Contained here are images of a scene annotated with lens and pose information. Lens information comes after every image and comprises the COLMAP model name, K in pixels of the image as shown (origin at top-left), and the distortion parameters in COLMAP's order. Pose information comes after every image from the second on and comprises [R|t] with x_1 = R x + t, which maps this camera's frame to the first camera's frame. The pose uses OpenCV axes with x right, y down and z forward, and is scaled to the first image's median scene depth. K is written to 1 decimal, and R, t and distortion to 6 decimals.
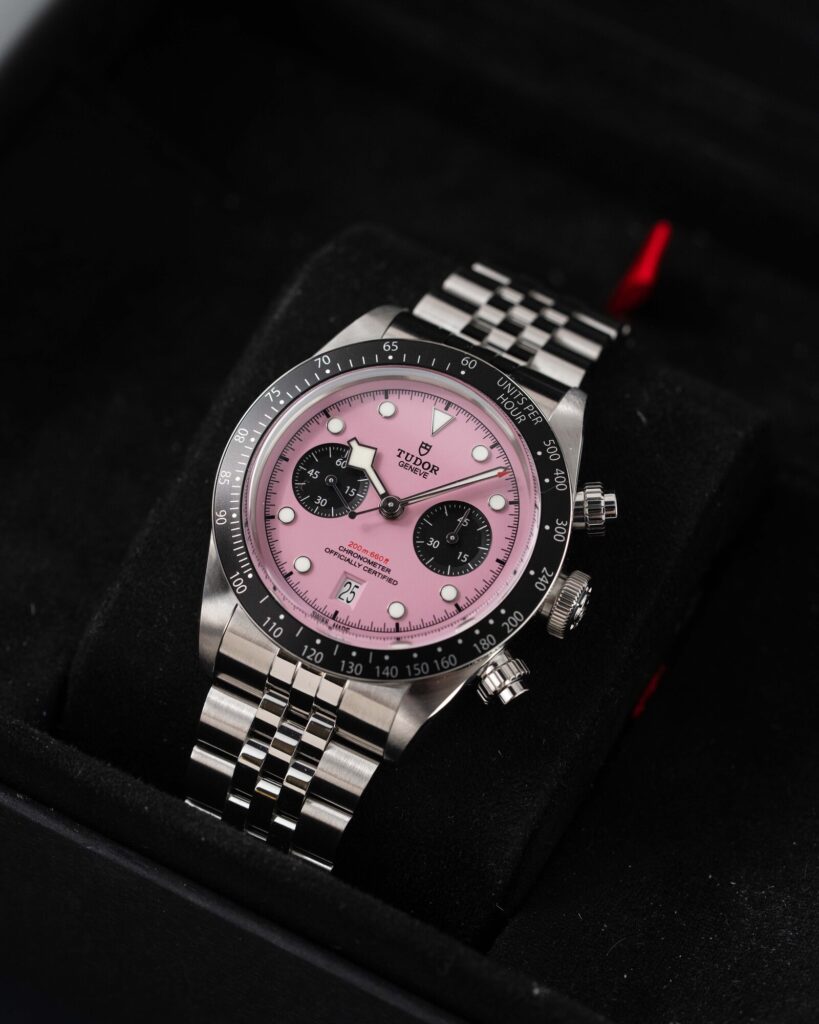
lens RADIAL K [[4691.4, 0, 405.7], [0, 4691.4, 510.5], [0, 0, 1]] dist [-0.030076, 0.000000]
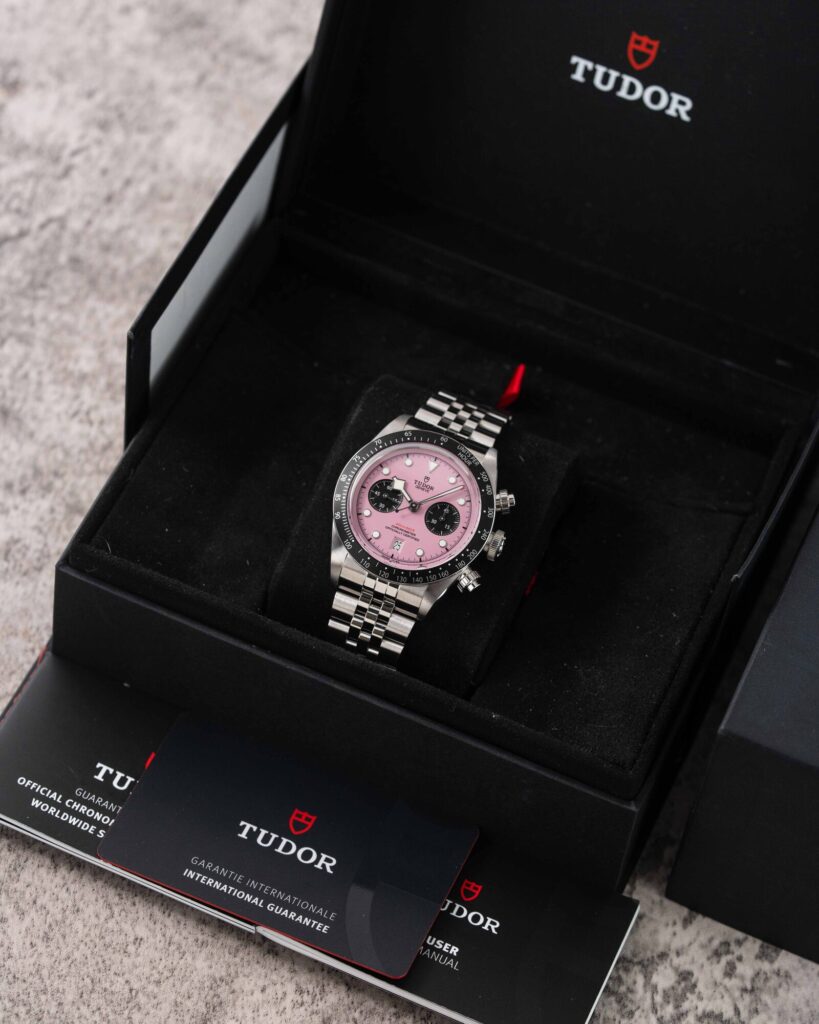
lens RADIAL K [[4691.4, 0, 410.9], [0, 4691.4, 512.5], [0, 0, 1]] dist [-0.030076, 0.000000]
pose [[0.996730, -0.058119, 0.056131, -0.129230], [0.057865, 0.998306, 0.006147, -0.011562], [-0.056393, -0.002879, 0.998404, -1.218014]]
